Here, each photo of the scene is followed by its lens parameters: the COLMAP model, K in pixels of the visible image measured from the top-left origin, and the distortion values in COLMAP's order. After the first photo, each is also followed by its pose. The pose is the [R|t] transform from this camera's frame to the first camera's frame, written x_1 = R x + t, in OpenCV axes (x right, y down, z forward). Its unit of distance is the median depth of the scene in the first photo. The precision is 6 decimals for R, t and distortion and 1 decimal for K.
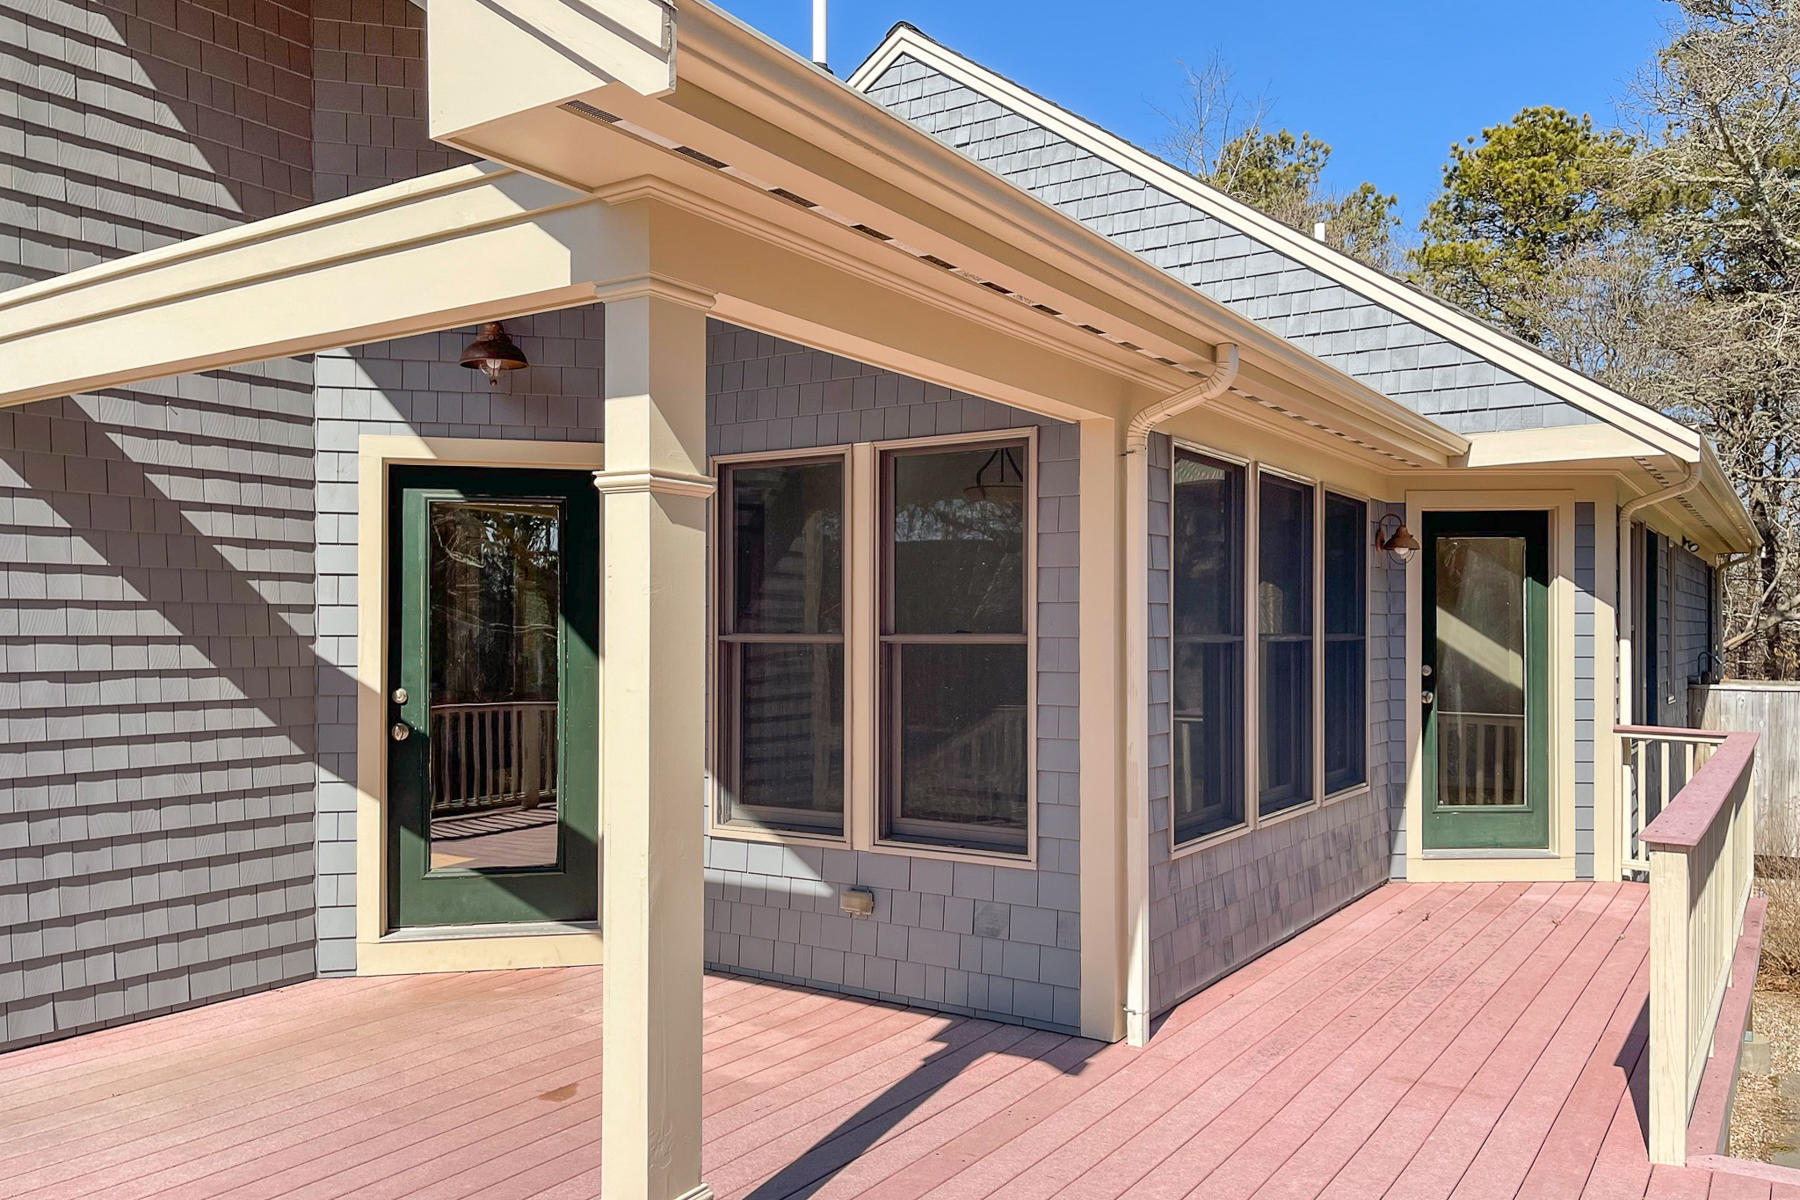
lens RADIAL K [[1375.6, 0, 897.1], [0, 1375.6, 634.2], [0, 0, 1]] dist [0.038376, -0.030960]
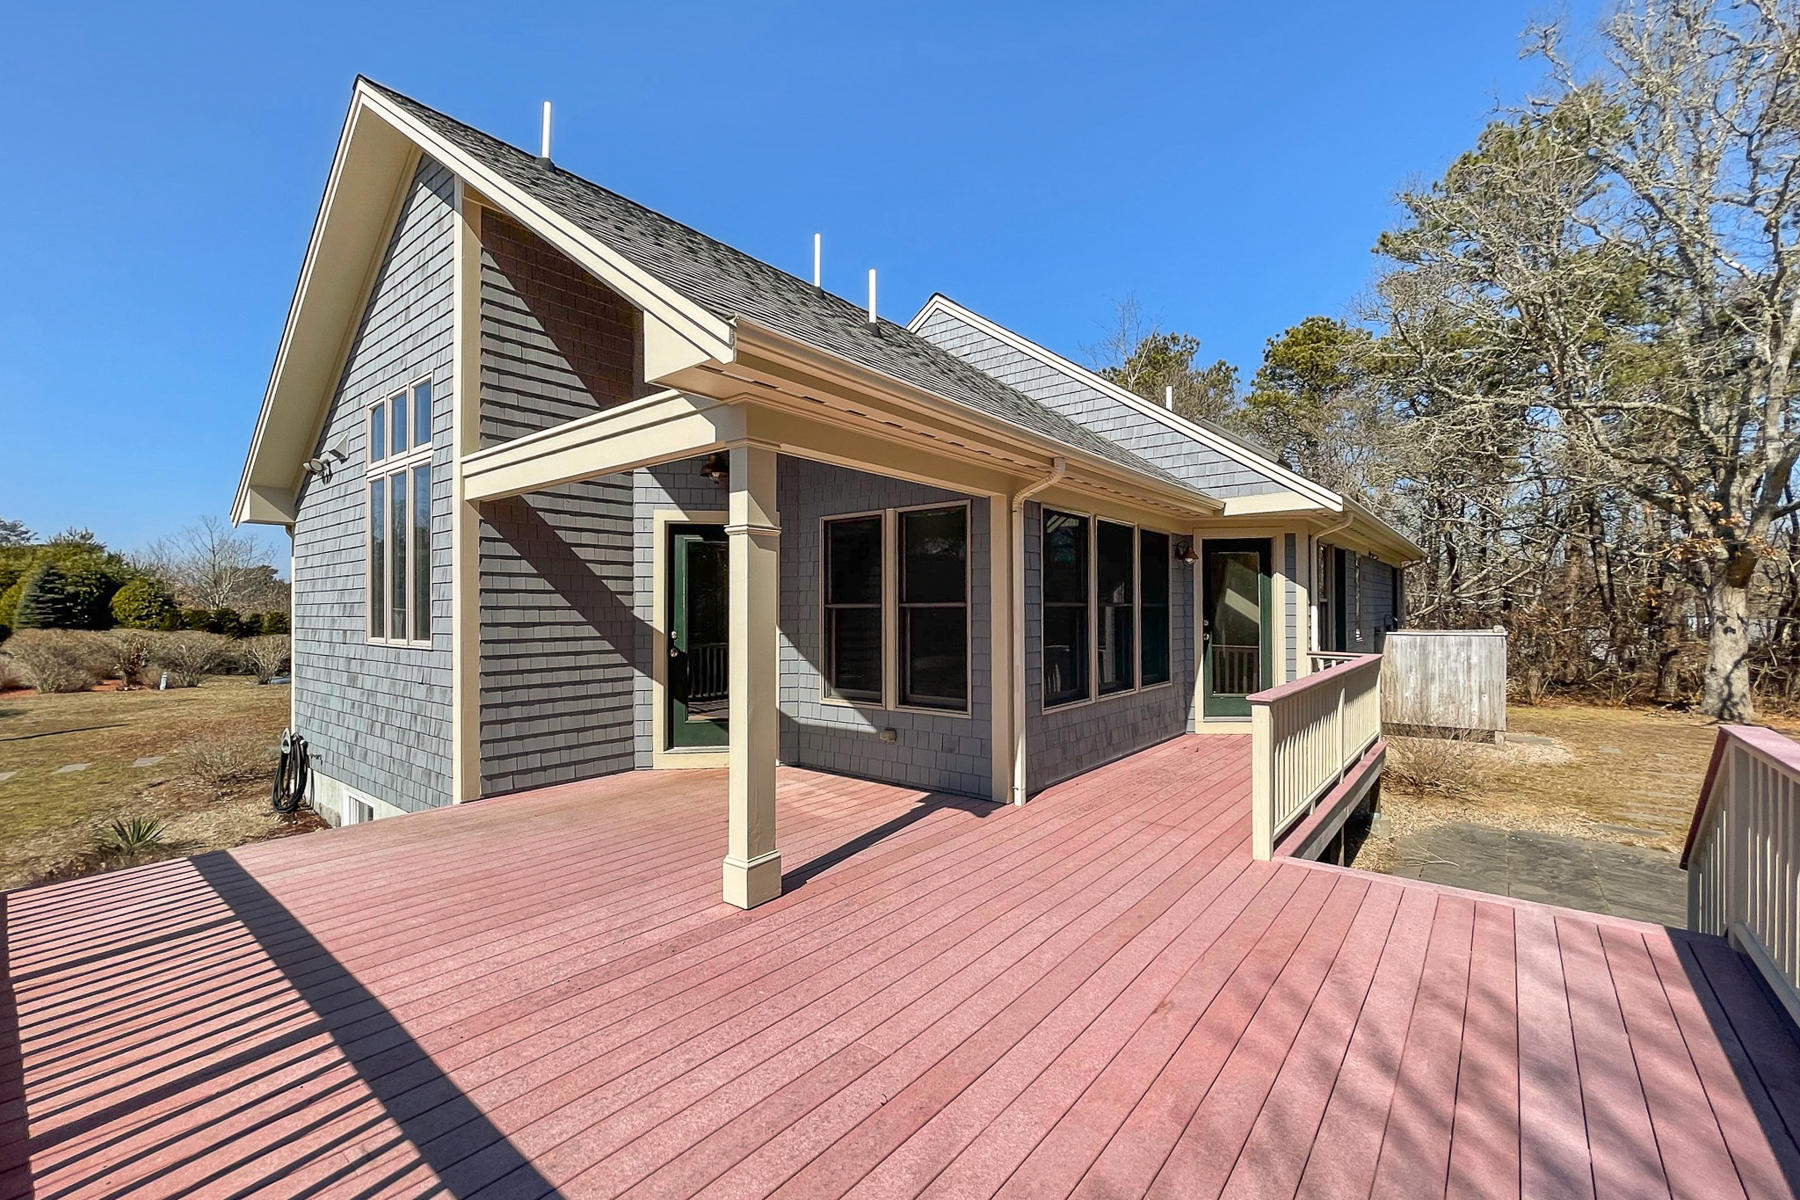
lens RADIAL K [[747.3, 0, 905.3], [0, 747.3, 604.8], [0, 0, 1]] dist [-0.000825, 0.000345]
pose [[0.995601, -0.006626, -0.093463, 0.098087], [0.005835, 0.999945, -0.008731, 0.011674], [0.093515, 0.008147, 0.995585, -0.090252]]
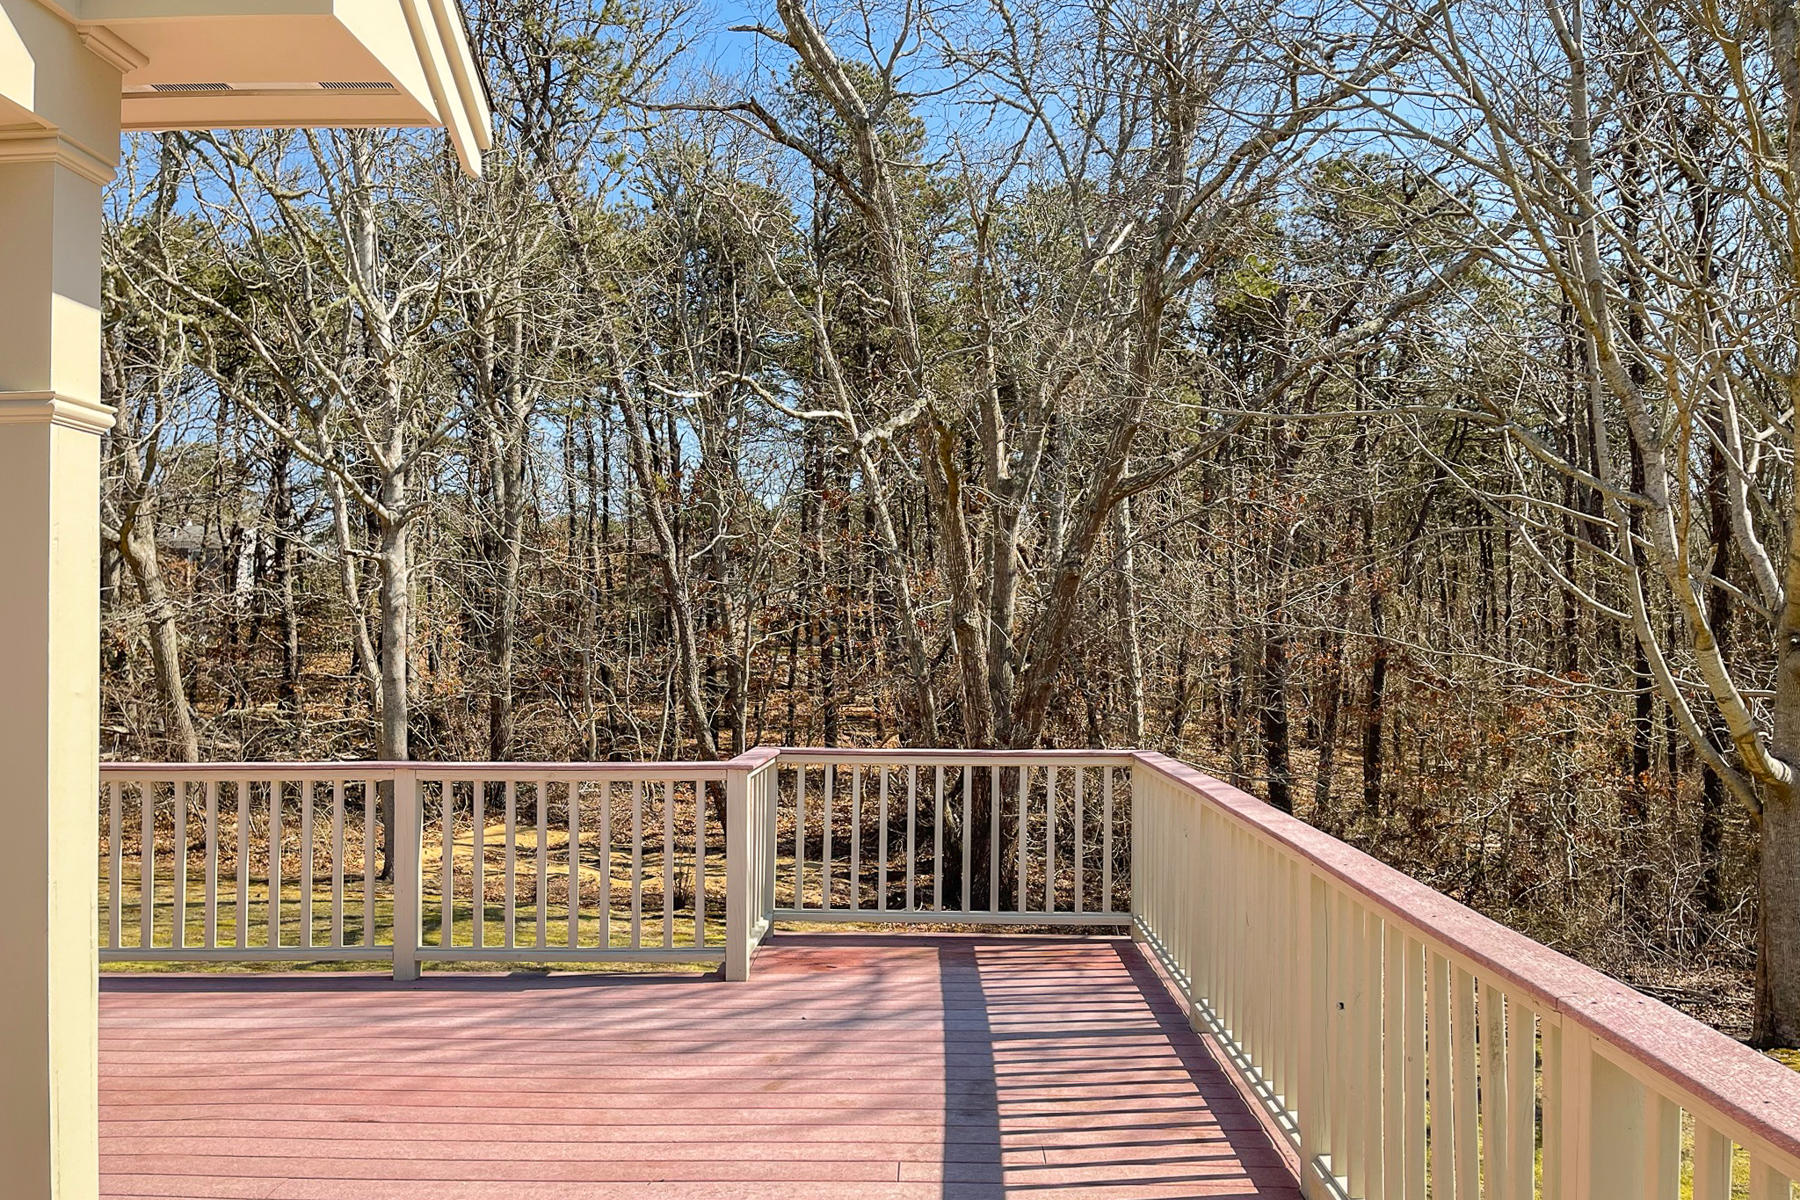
lens RADIAL K [[1381.0, 0, 895.7], [0, 1381.0, 614.4], [0, 0, 1]] dist [0.042562, -0.006253]
pose [[-0.530761, 0.014354, 0.847400, -0.571505], [0.002269, 0.999877, -0.015515, 0.005205], [-0.847518, -0.006312, -0.530728, 0.550275]]
